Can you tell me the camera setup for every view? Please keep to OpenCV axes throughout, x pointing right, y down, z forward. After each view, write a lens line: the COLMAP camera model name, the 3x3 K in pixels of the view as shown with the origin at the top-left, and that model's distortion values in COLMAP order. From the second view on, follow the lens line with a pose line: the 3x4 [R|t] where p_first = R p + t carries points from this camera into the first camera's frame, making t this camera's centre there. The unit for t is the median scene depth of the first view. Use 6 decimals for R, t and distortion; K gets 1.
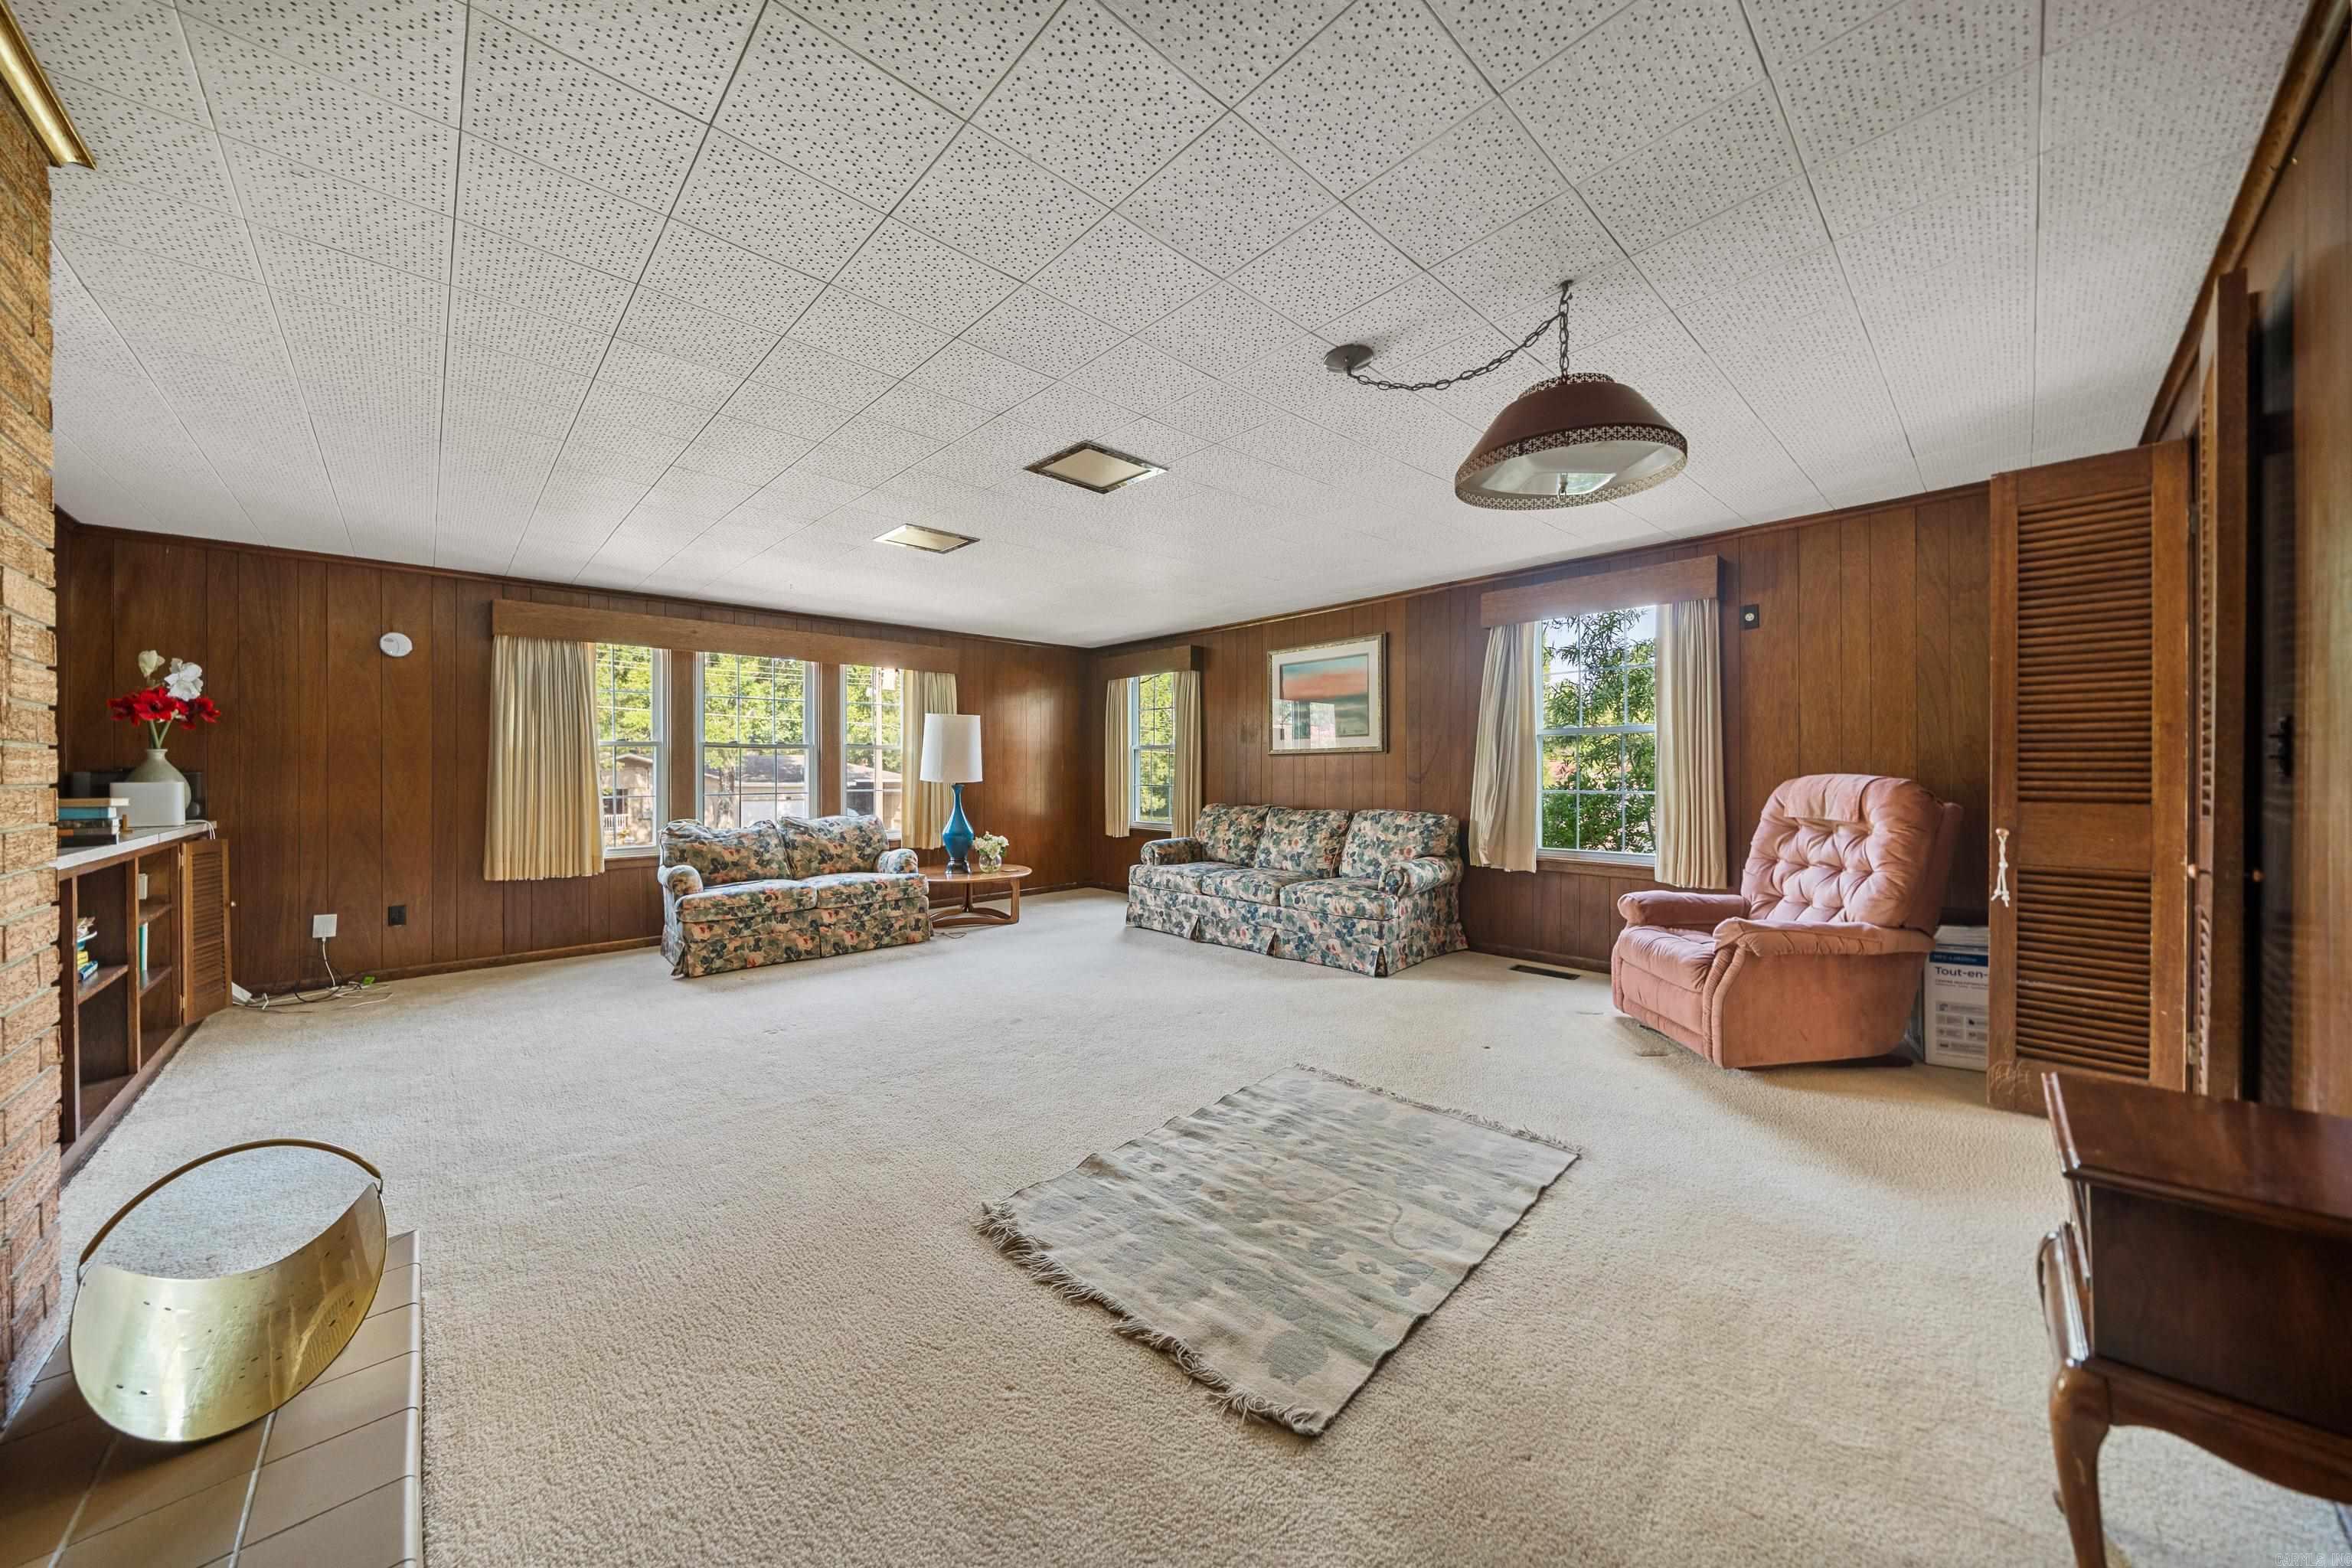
lens RADIAL K [[809.5, 0, 1161.6], [0, 809.5, 780.8], [0, 0, 1]] dist [-0.005946, -0.000041]
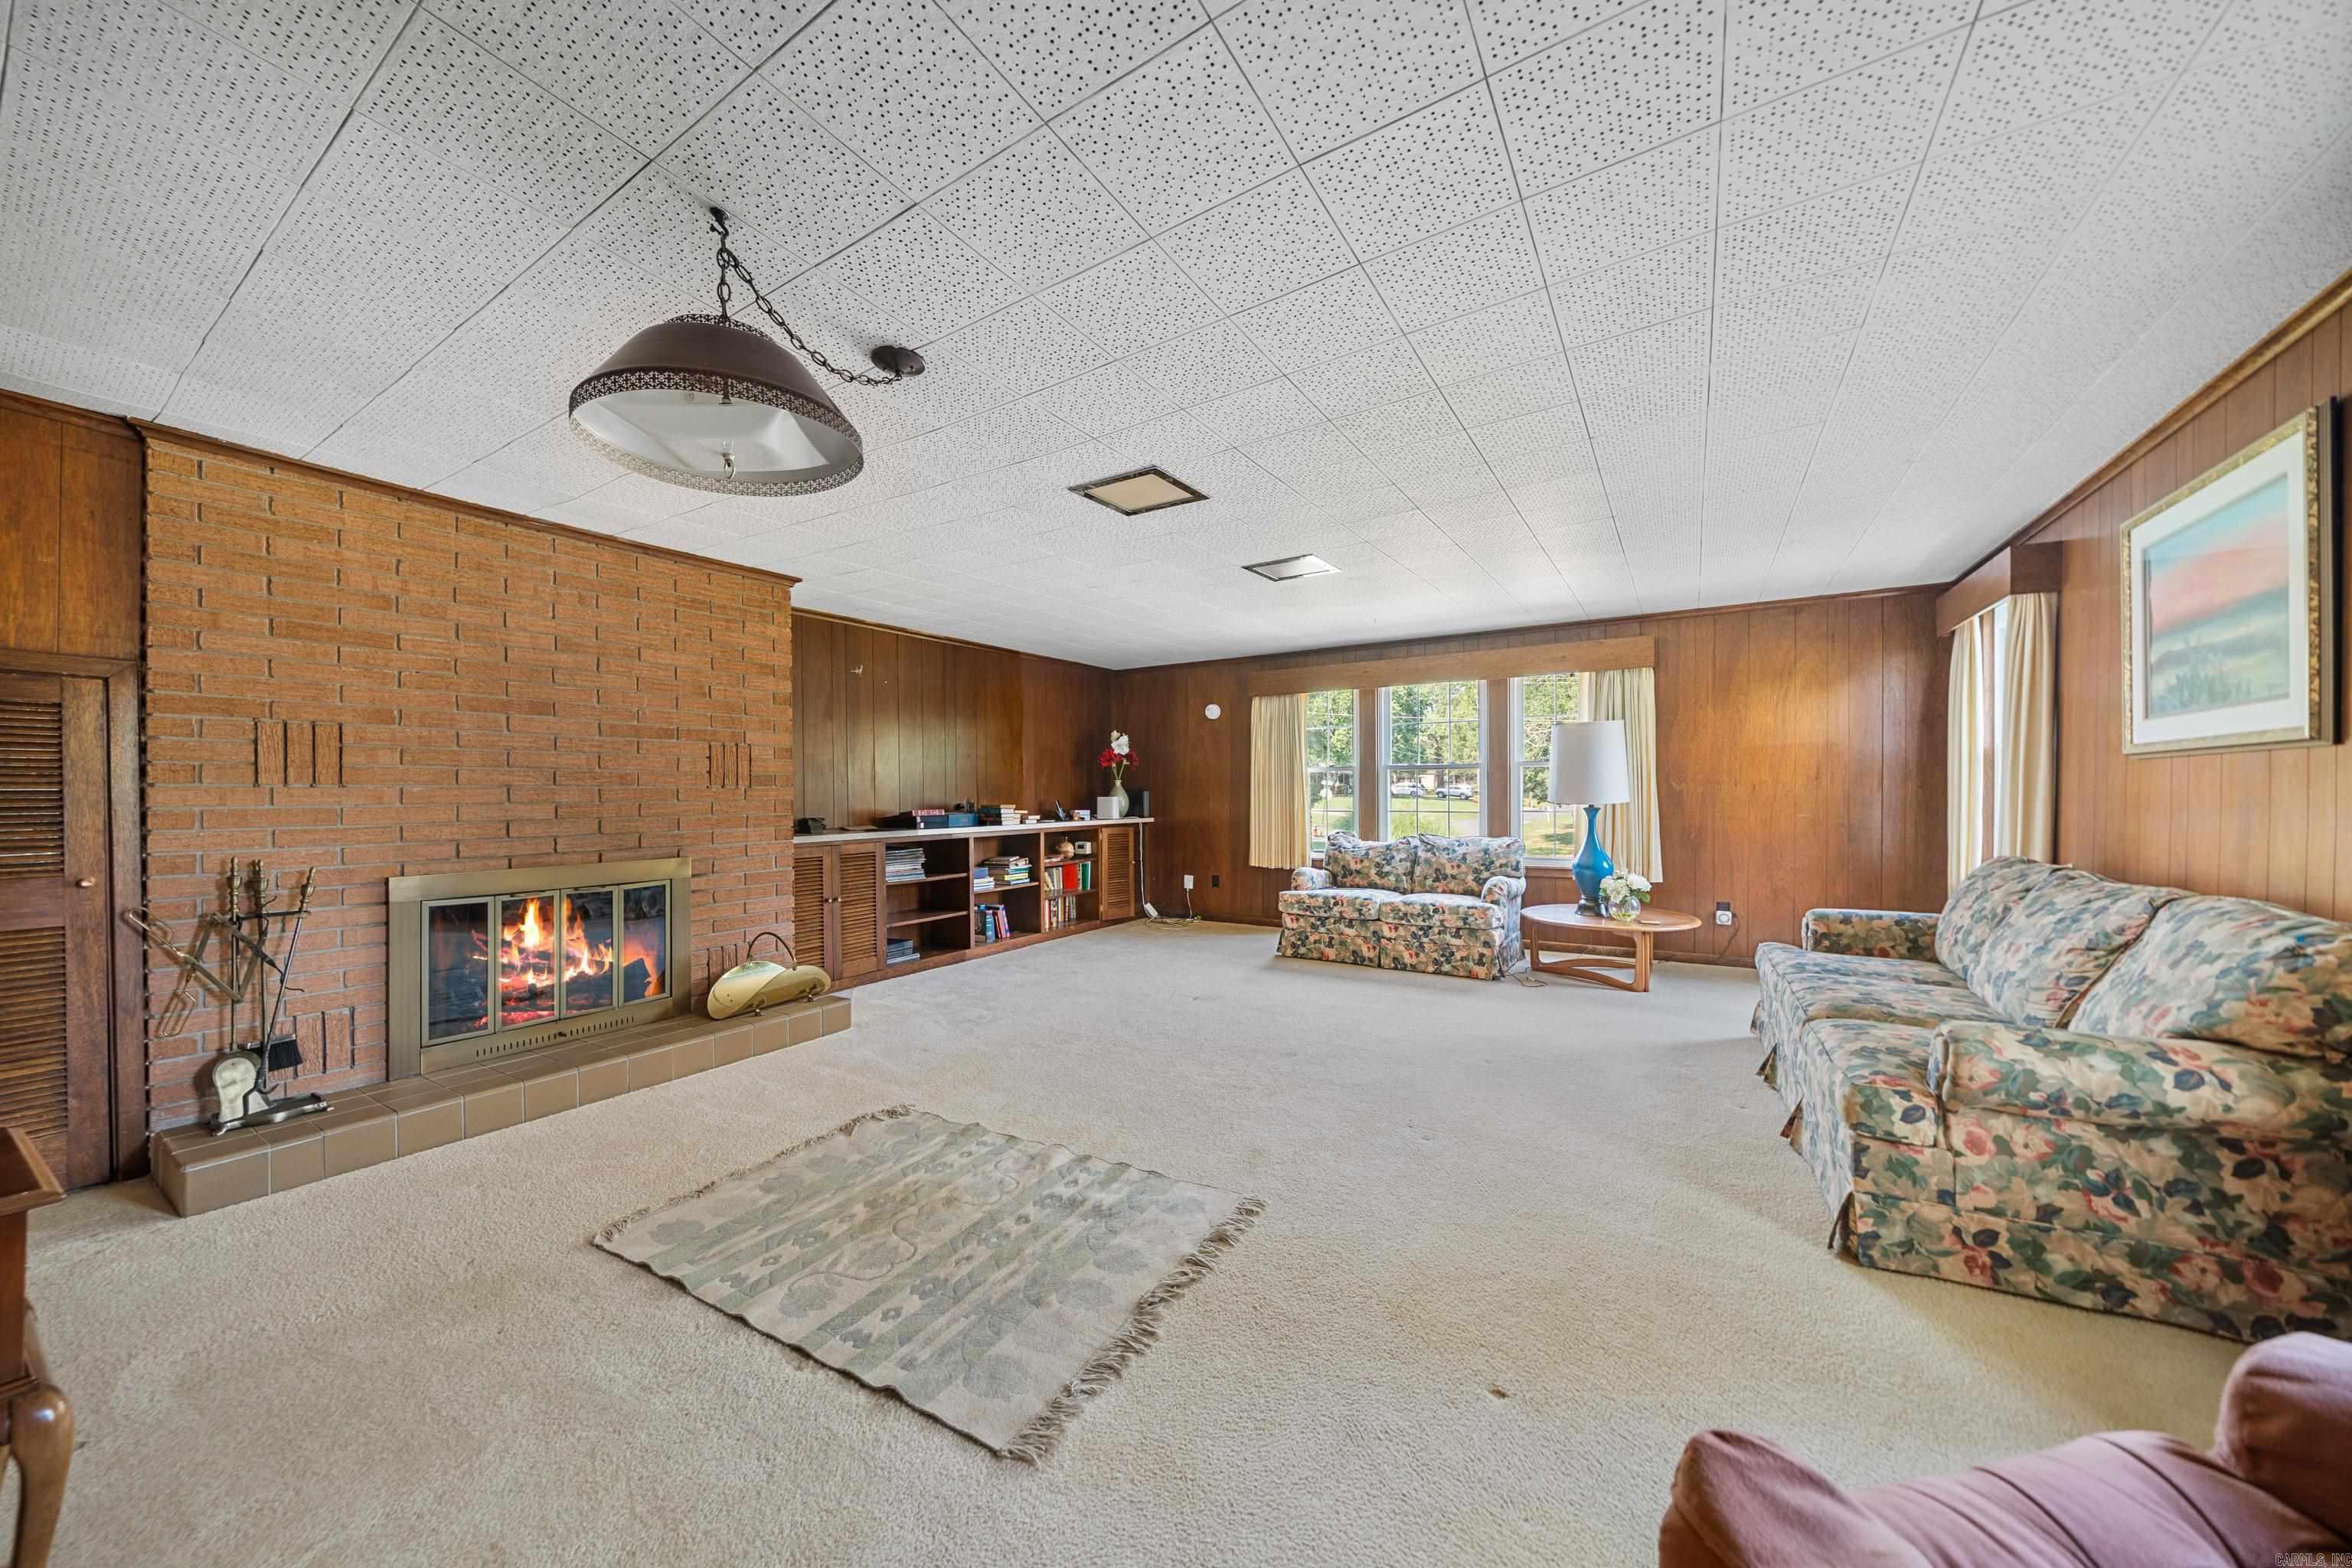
lens RADIAL K [[809.5, 0, 1161.6], [0, 809.5, 780.8], [0, 0, 1]] dist [-0.005946, -0.000041]
pose [[0.248990, -0.009809, -0.968456, 0.554815], [-0.007801, 0.999896, -0.012133, -0.011170], [0.968475, 0.010576, 0.248888, 0.475437]]
